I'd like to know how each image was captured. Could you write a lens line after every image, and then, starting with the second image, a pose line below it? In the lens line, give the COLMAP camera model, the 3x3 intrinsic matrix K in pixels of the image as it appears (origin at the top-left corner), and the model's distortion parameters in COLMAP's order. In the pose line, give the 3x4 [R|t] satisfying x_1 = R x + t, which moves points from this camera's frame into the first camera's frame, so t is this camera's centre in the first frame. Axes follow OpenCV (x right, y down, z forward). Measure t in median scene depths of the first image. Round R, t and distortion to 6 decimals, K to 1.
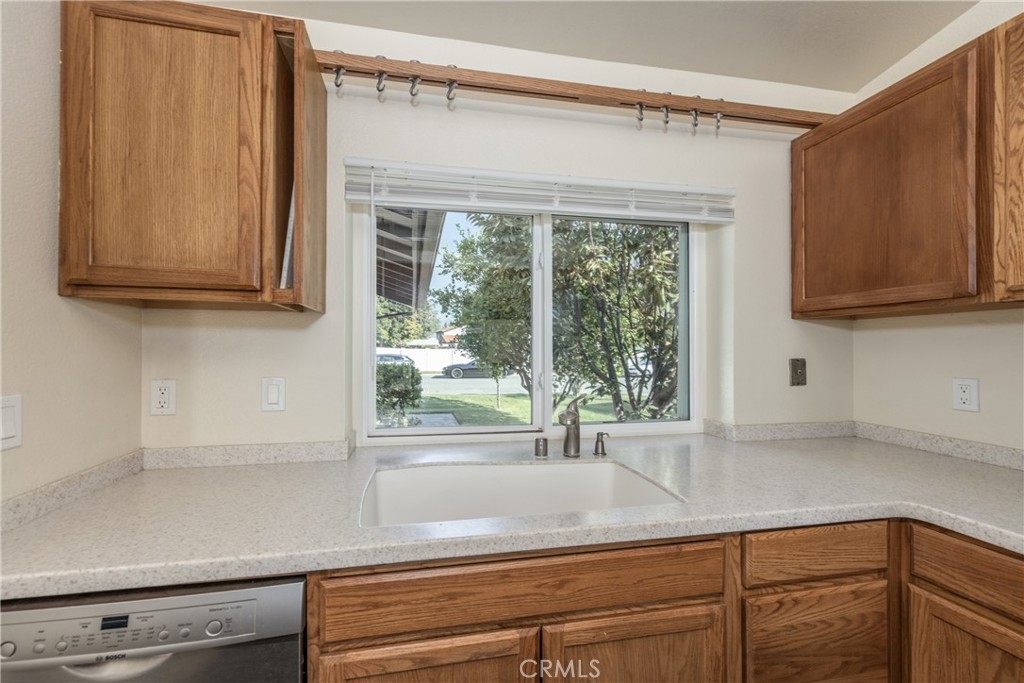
lens RADIAL K [[402.2, 0, 486.2], [0, 402.2, 346.5], [0, 0, 1]] dist [0.000754, 0.000334]
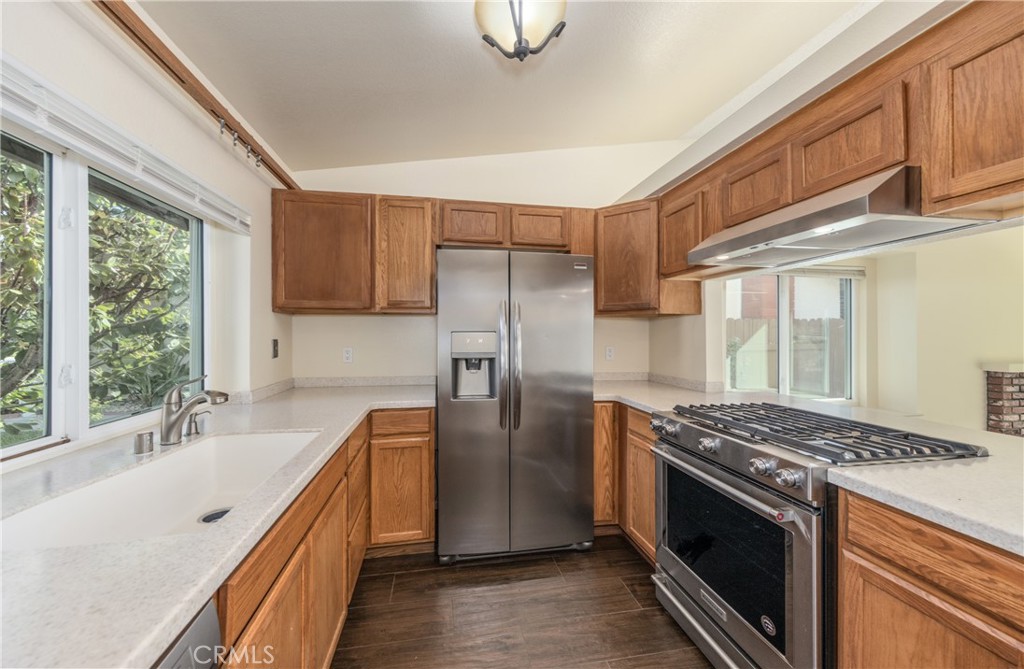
lens RADIAL K [[370.8, 0, 504.7], [0, 370.8, 332.3], [0, 0, 1]] dist [0.002099, -0.000422]
pose [[-0.000368, -0.000022, 1.000000, -0.801961], [-0.003006, 0.999995, 0.000021, 0.002098], [-0.999995, -0.003006, -0.000368, 0.237066]]
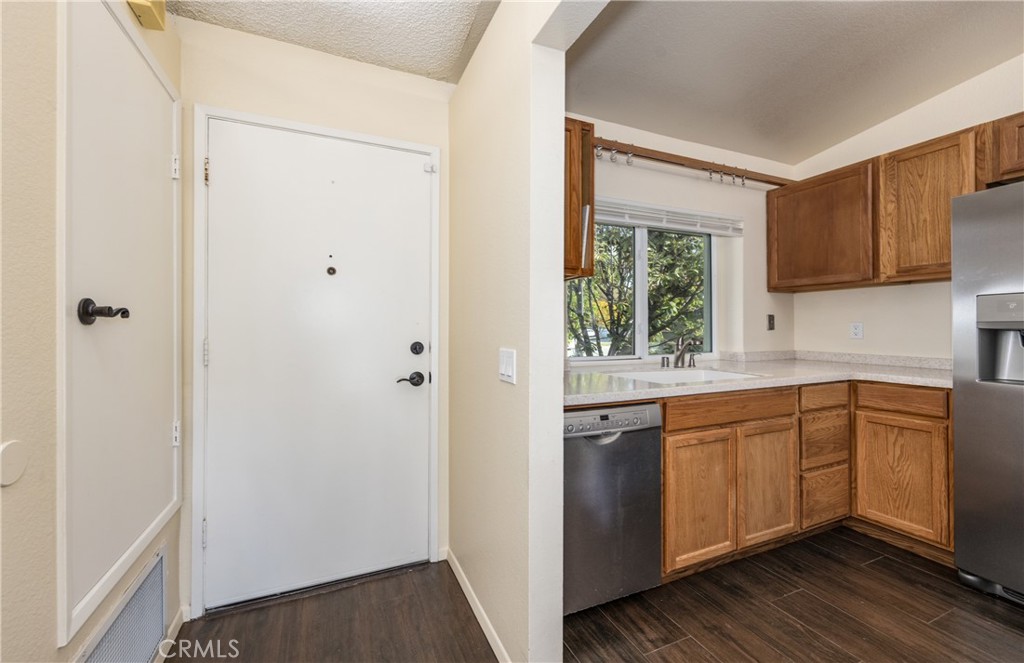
lens RADIAL K [[370.8, 0, 469.1], [0, 370.8, 325.2], [0, 0, 1]] dist [0.002099, -0.000422]
pose [[0.981859, -0.002645, 0.189595, -1.168030], [0.003026, 0.999994, -0.001721, 0.104973], [-0.189589, 0.002263, 0.981861, -0.487201]]
